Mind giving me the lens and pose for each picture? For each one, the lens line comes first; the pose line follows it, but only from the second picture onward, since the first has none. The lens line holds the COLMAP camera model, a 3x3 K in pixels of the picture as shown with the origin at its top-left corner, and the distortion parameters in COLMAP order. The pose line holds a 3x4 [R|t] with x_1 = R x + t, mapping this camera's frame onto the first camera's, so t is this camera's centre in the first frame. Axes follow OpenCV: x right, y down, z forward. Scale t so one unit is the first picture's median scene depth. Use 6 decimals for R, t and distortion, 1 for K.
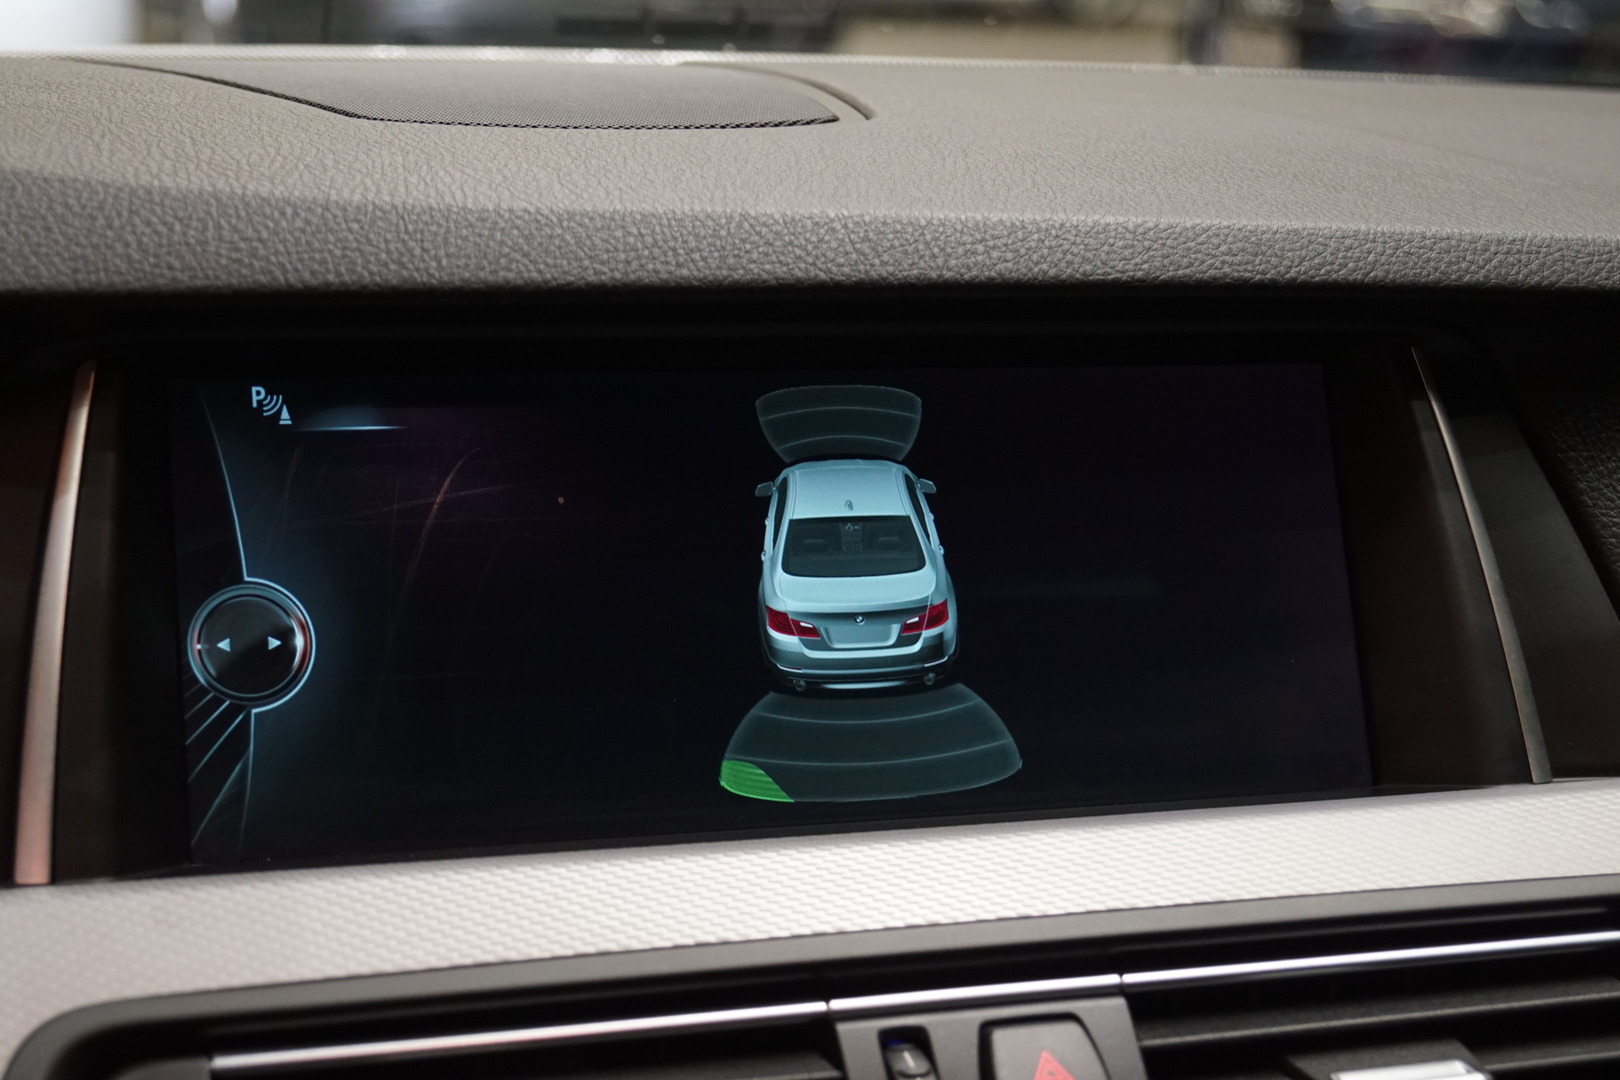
lens RADIAL K [[2728.9, 0, 806.5], [0, 2728.9, 551.4], [0, 0, 1]] dist [0.039215, 0.000000]
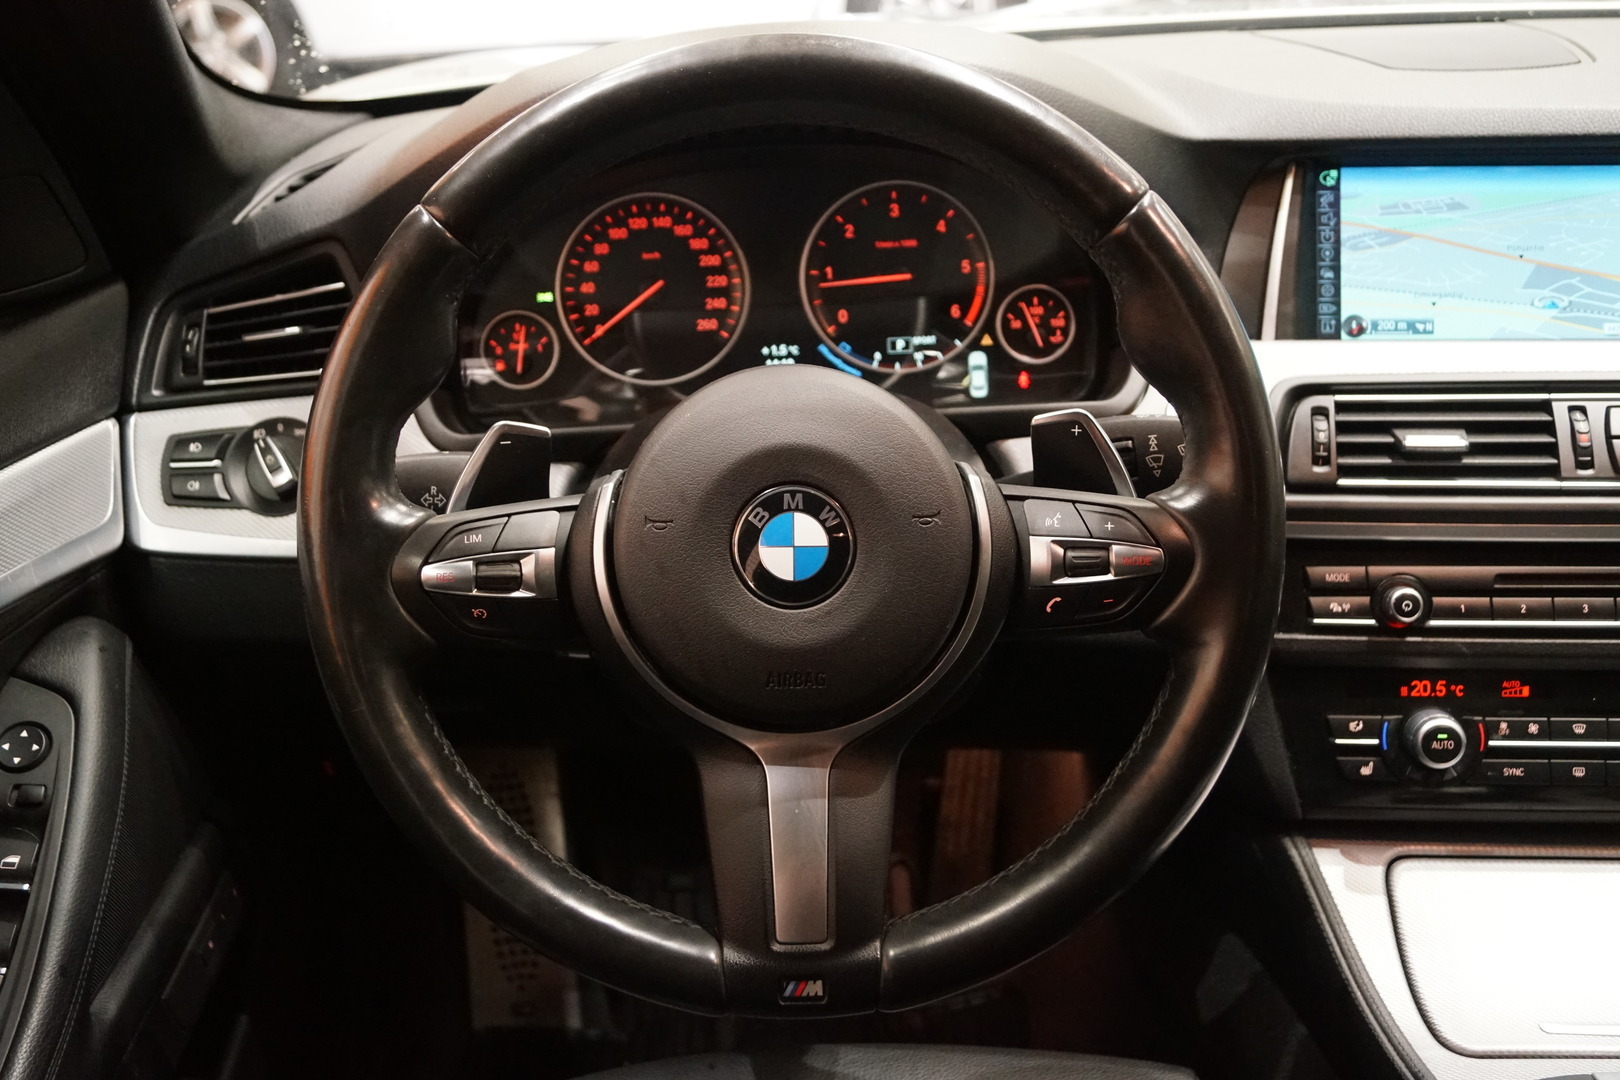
lens RADIAL K [[1731.5, 0, 802.5], [0, 1731.5, 536.4], [0, 0, 1]] dist [-0.042383, 0.000000]
pose [[0.920870, 0.083430, -0.380838, -0.014396], [-0.019681, 0.985537, 0.168313, 0.023354], [0.389372, -0.147500, 0.909194, -0.902396]]
